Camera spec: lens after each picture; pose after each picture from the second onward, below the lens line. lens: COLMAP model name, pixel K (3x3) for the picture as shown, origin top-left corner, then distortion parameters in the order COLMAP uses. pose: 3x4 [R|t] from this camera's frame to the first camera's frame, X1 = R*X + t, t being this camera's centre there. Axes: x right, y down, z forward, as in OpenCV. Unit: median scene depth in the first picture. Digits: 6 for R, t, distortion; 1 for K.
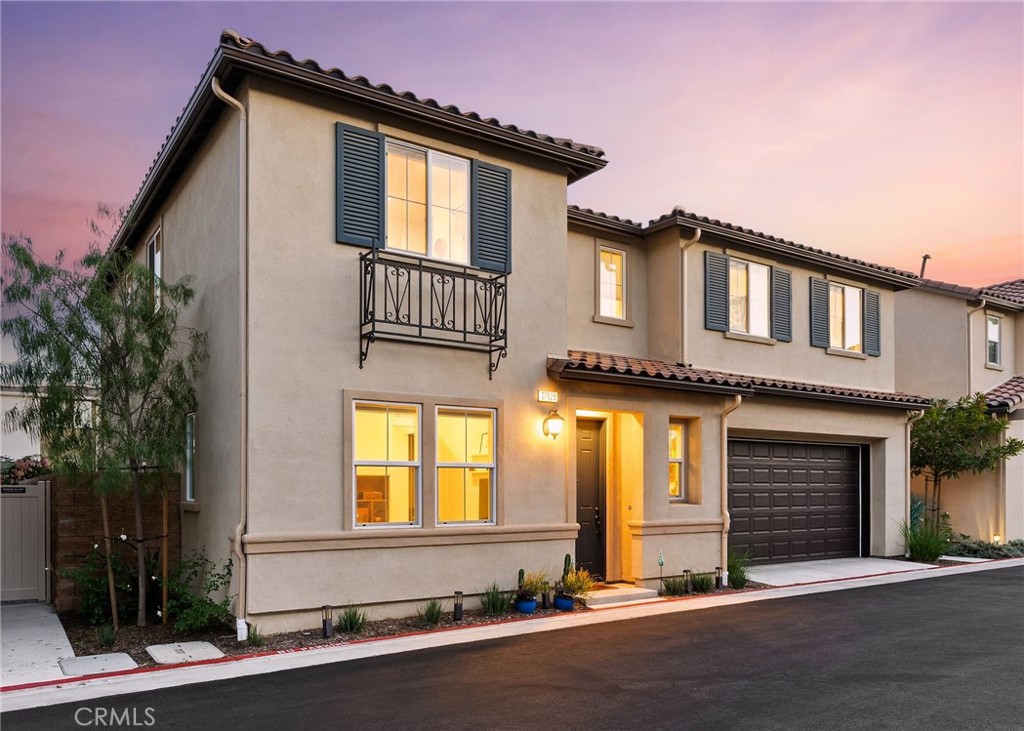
lens RADIAL K [[749.6, 0, 514.9], [0, 749.6, 477.4], [0, 0, 1]] dist [-0.006289, -0.001997]
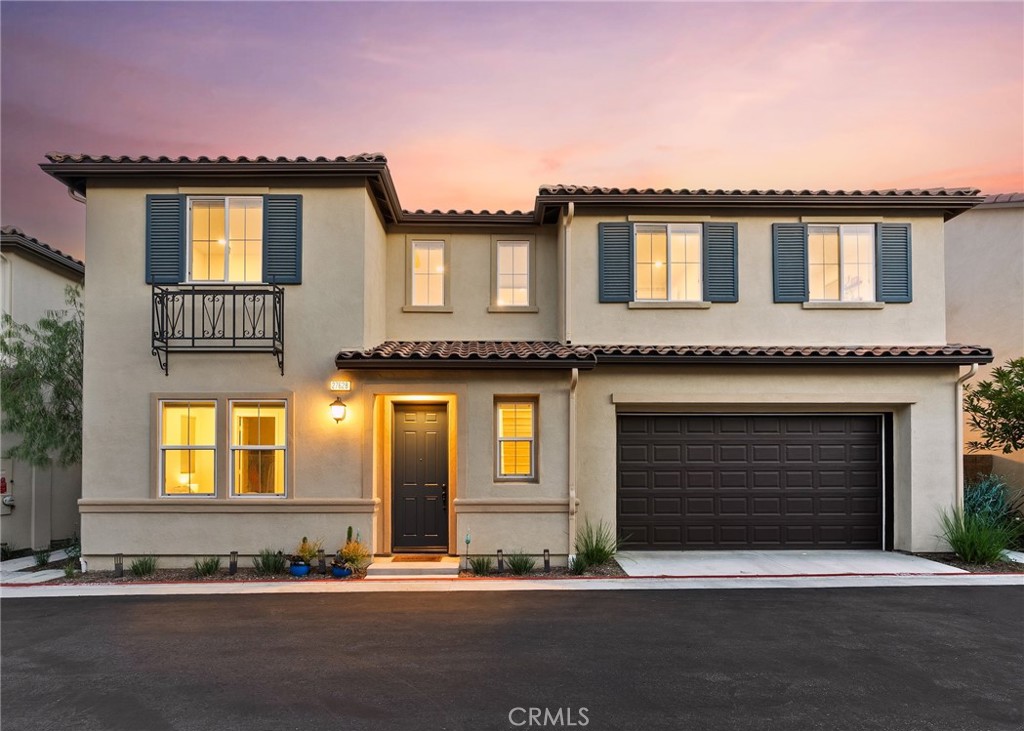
lens RADIAL K [[541.0, 0, 510.2], [0, 541.0, 455.9], [0, 0, 1]] dist [-0.013279, 0.001912]
pose [[0.841564, -0.008923, -0.540084, 0.695465], [0.008082, 0.999960, -0.003926, 0.003155], [0.540097, -0.001061, 0.841602, 0.451748]]
